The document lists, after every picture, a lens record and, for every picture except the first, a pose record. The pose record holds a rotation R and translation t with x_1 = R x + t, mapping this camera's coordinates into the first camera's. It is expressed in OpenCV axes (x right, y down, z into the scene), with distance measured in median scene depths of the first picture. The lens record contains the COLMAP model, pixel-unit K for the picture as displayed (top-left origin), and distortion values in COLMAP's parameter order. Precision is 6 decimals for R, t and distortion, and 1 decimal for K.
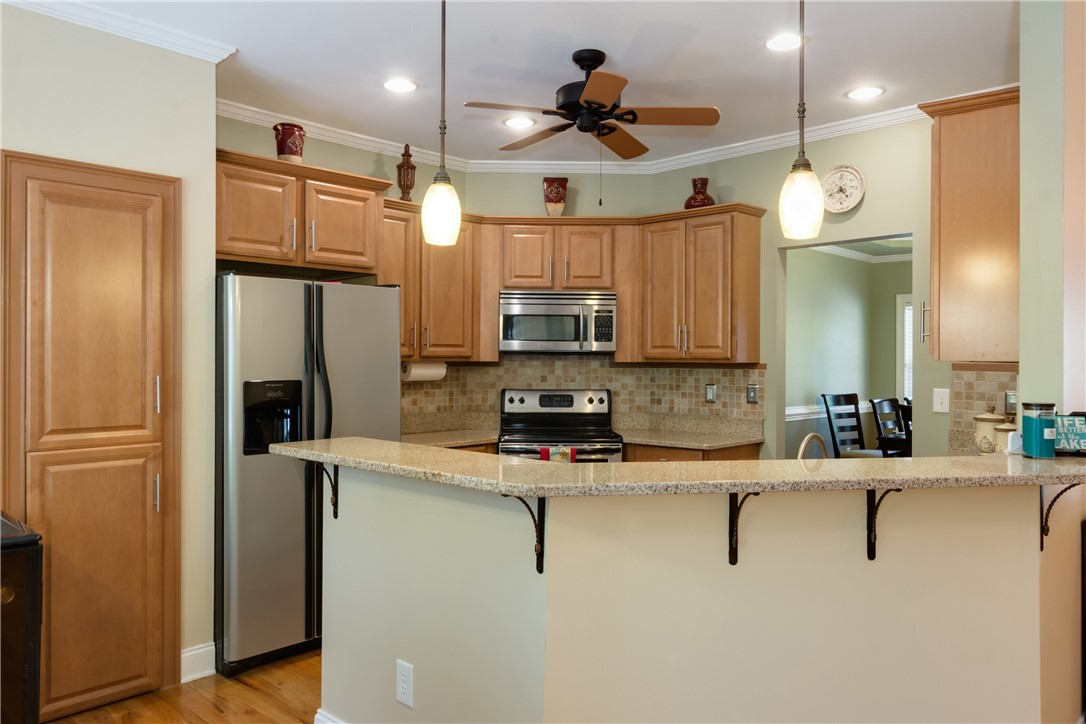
lens RADIAL K [[774.5, 0, 525.4], [0, 774.5, 356.0], [0, 0, 1]] dist [0.009295, -0.001405]
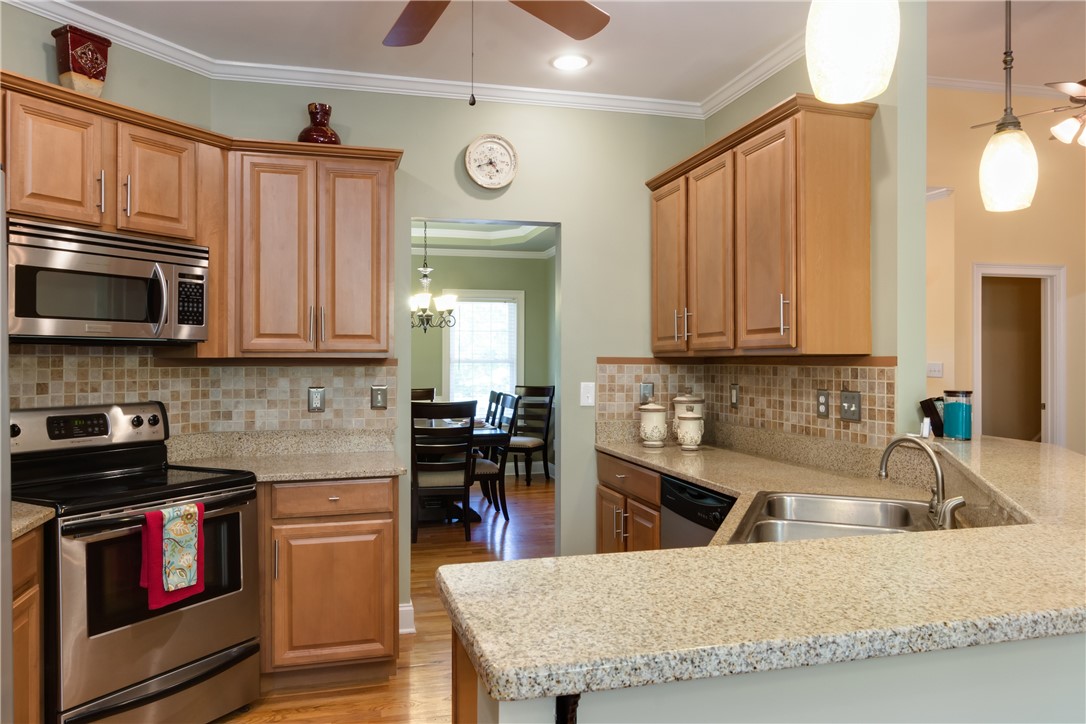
lens RADIAL K [[774.5, 0, 545.7], [0, 774.5, 352.6], [0, 0, 1]] dist [0.009295, -0.001405]
pose [[0.519152, 0.001402, 0.854681, -0.284010], [-0.001867, 0.999998, -0.000507, 0.003587], [-0.854680, -0.001333, 0.519154, 0.432639]]
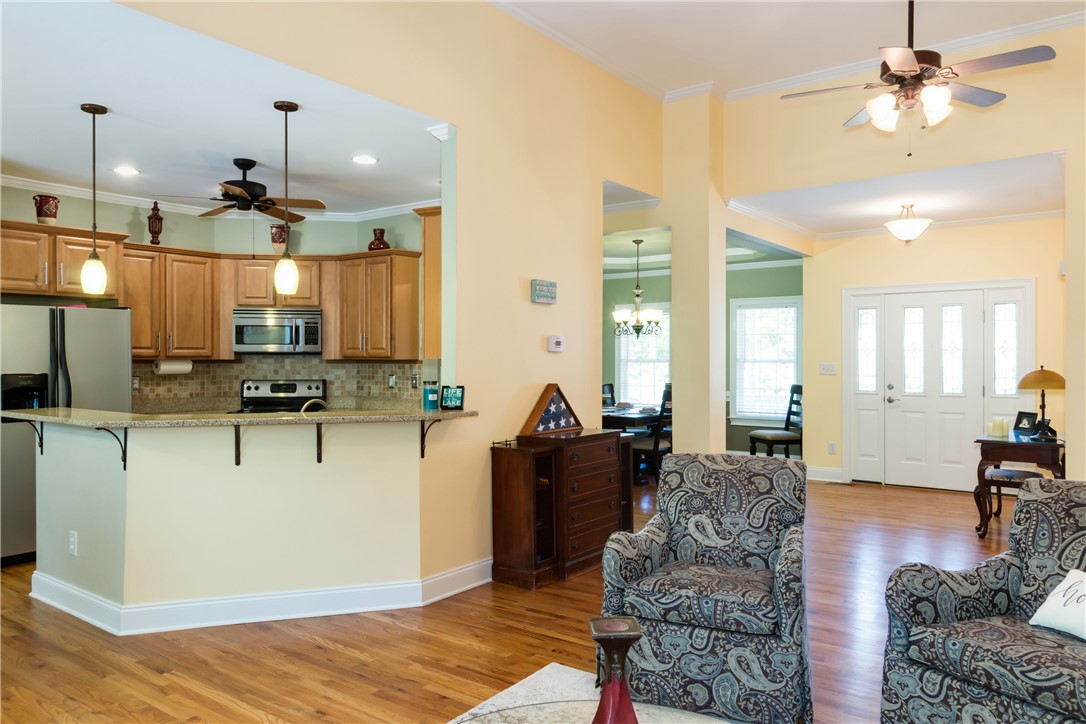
lens RADIAL K [[774.5, 0, 534.5], [0, 774.5, 359.5], [0, 0, 1]] dist [0.009295, -0.001405]
pose [[0.992307, -0.005283, 0.123685, 0.326361], [0.004123, 0.999945, 0.009634, -0.004171], [-0.123729, -0.009050, 0.992275, -0.429020]]
